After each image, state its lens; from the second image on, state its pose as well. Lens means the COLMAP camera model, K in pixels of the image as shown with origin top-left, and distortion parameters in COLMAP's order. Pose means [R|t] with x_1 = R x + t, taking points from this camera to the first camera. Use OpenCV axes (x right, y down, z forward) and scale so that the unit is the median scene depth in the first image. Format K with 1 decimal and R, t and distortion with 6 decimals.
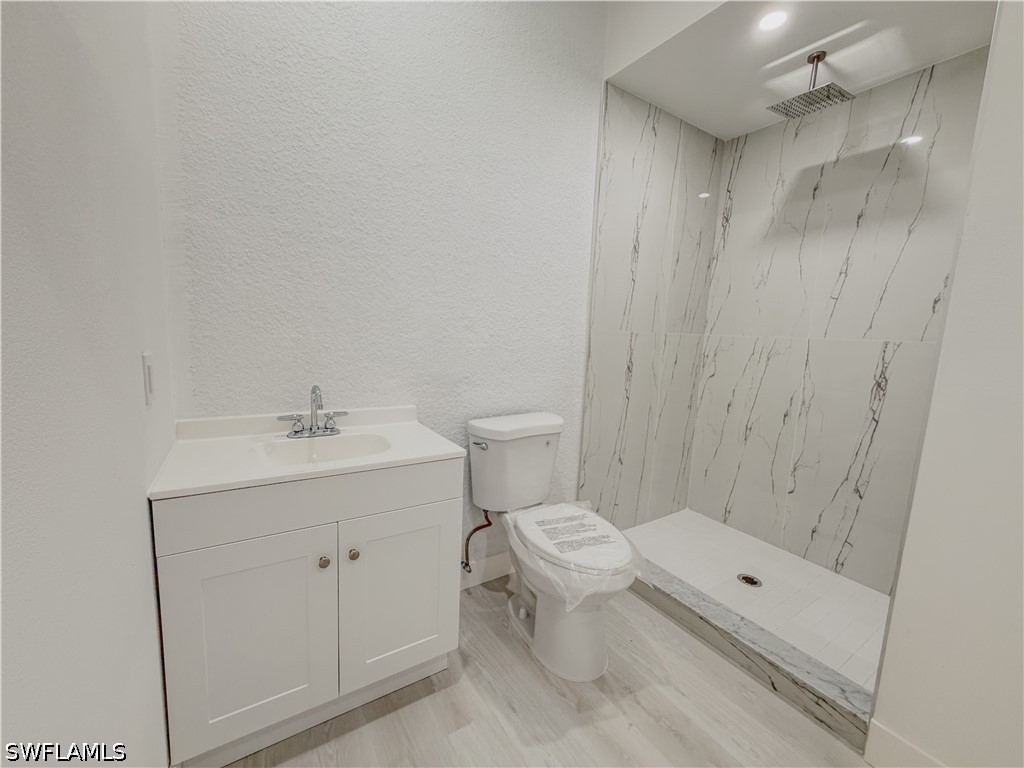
lens RADIAL K [[410.2, 0, 509.2], [0, 410.2, 385.4], [0, 0, 1]] dist [0.001090, -0.000476]
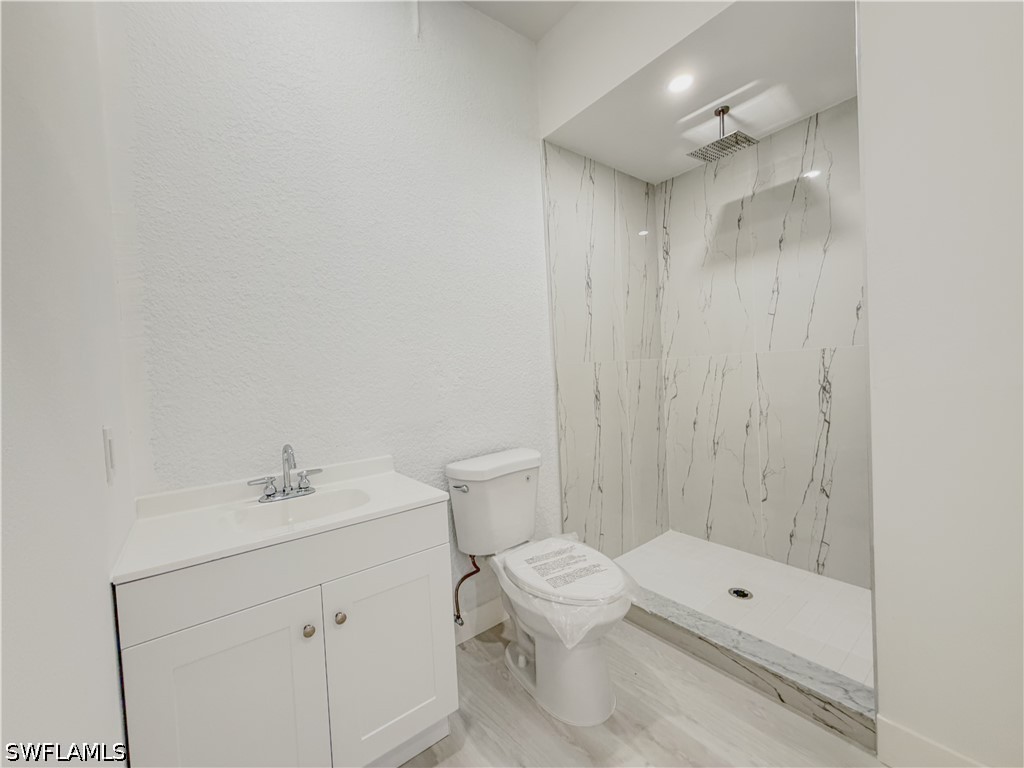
lens RADIAL K [[410.2, 0, 509.2], [0, 410.2, 385.4], [0, 0, 1]] dist [0.001090, -0.000476]
pose [[0.991695, -0.098610, 0.082567, -0.010877], [0.106644, 0.989325, -0.099318, 0.010119], [-0.071892, 0.107298, 0.991624, -0.013583]]
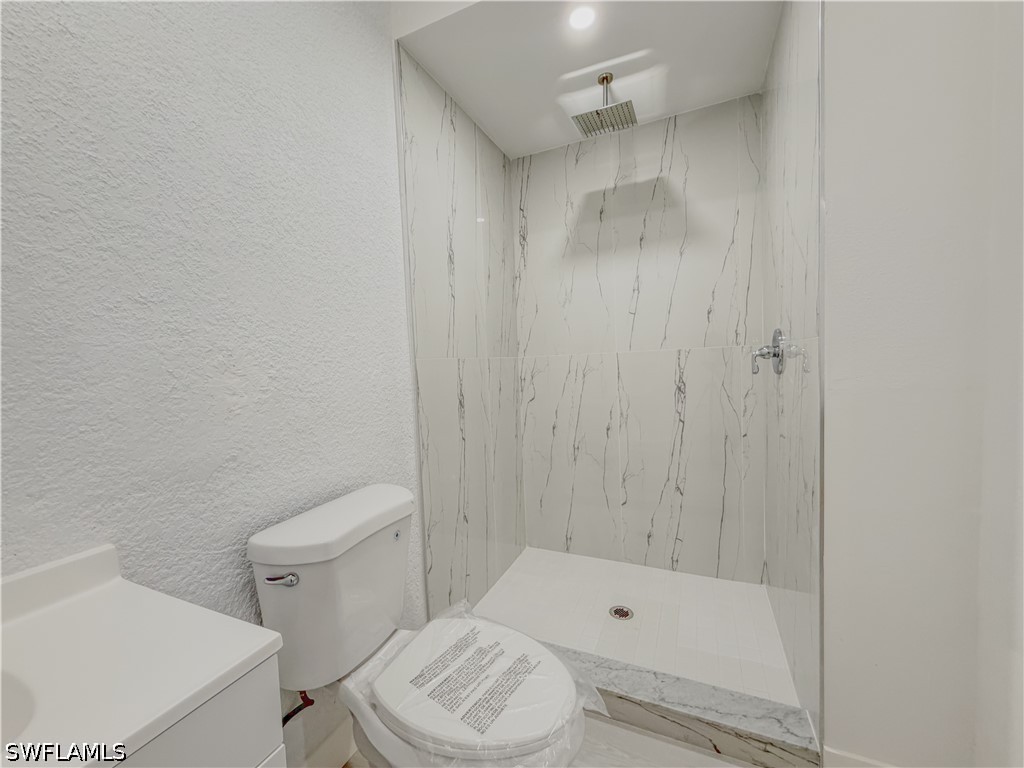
lens RADIAL K [[410.2, 0, 509.2], [0, 410.2, 385.4], [0, 0, 1]] dist [0.001090, -0.000476]
pose [[0.837694, -0.105905, 0.535773, -0.074694], [0.149080, 0.988103, -0.037774, -0.038506], [-0.525399, 0.111516, 0.843516, 0.321985]]
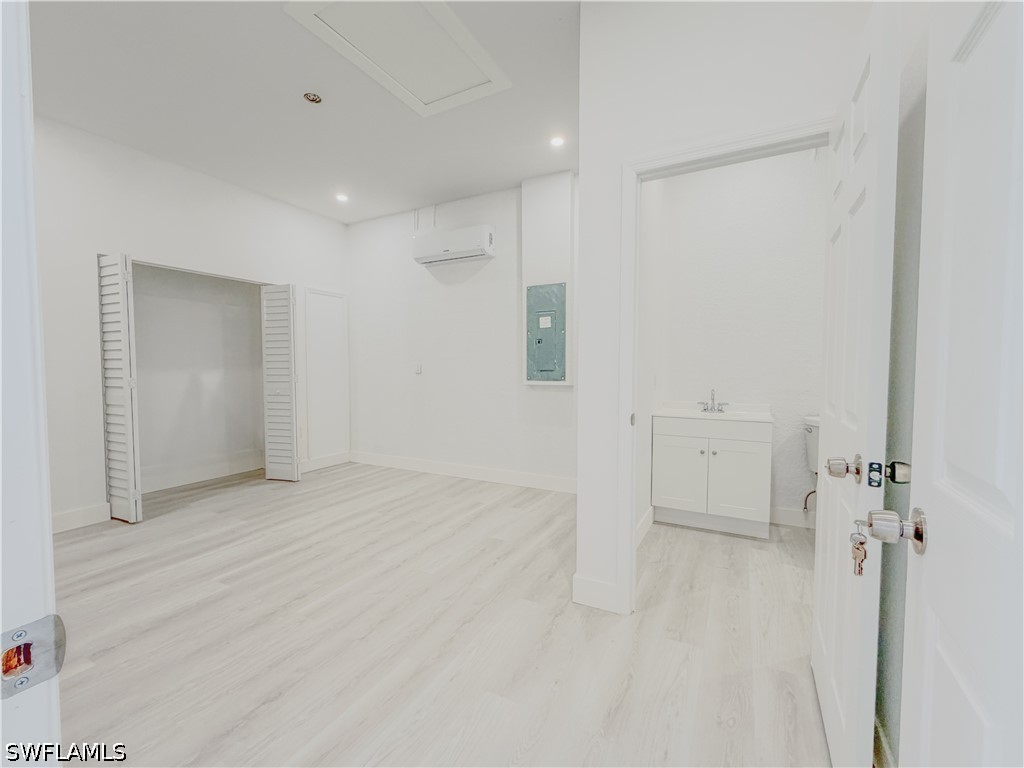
lens RADIAL K [[410.2, 0, 509.2], [0, 410.2, 385.4], [0, 0, 1]] dist [0.001090, -0.000476]
pose [[0.462014, -0.003487, -0.886866, 0.757201], [-0.097487, 0.993733, -0.054693, 0.155489], [0.881498, 0.111727, 0.458779, -0.779231]]
